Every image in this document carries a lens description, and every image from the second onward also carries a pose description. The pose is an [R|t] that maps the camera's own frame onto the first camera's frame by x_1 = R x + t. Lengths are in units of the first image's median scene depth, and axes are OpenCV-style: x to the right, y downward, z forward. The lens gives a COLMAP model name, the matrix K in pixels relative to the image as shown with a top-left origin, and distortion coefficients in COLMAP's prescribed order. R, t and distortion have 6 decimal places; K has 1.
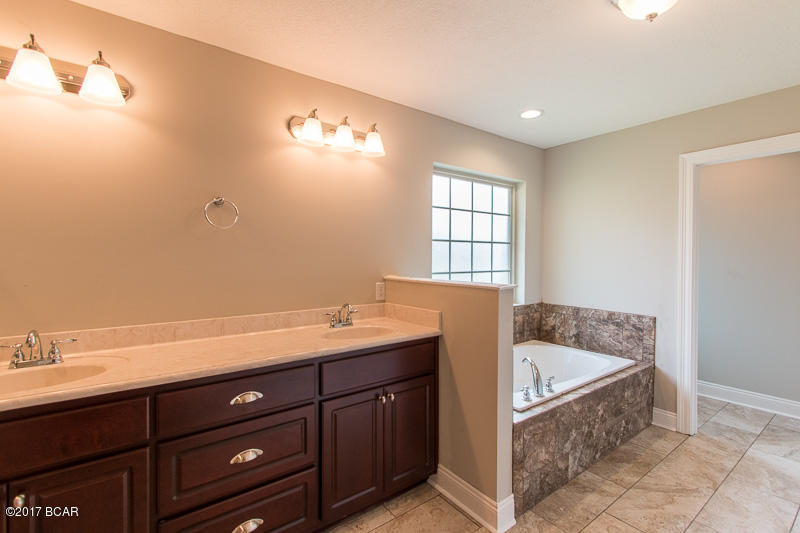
lens RADIAL K [[373.3, 0, 399.9], [0, 373.3, 262.9], [0, 0, 1]] dist [0.011598, -0.003206]
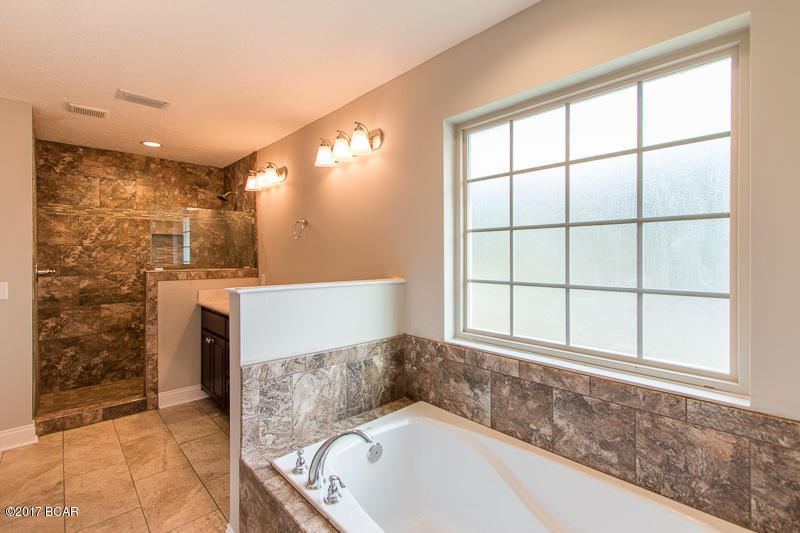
lens RADIAL K [[373.3, 0, 400.1], [0, 373.3, 264.4], [0, 0, 1]] dist [0.011598, -0.003206]
pose [[0.085181, 0.023447, -0.996090, 0.667563], [-0.007819, 0.999708, 0.022864, -0.014051], [0.996335, 0.005841, 0.085339, 0.740821]]
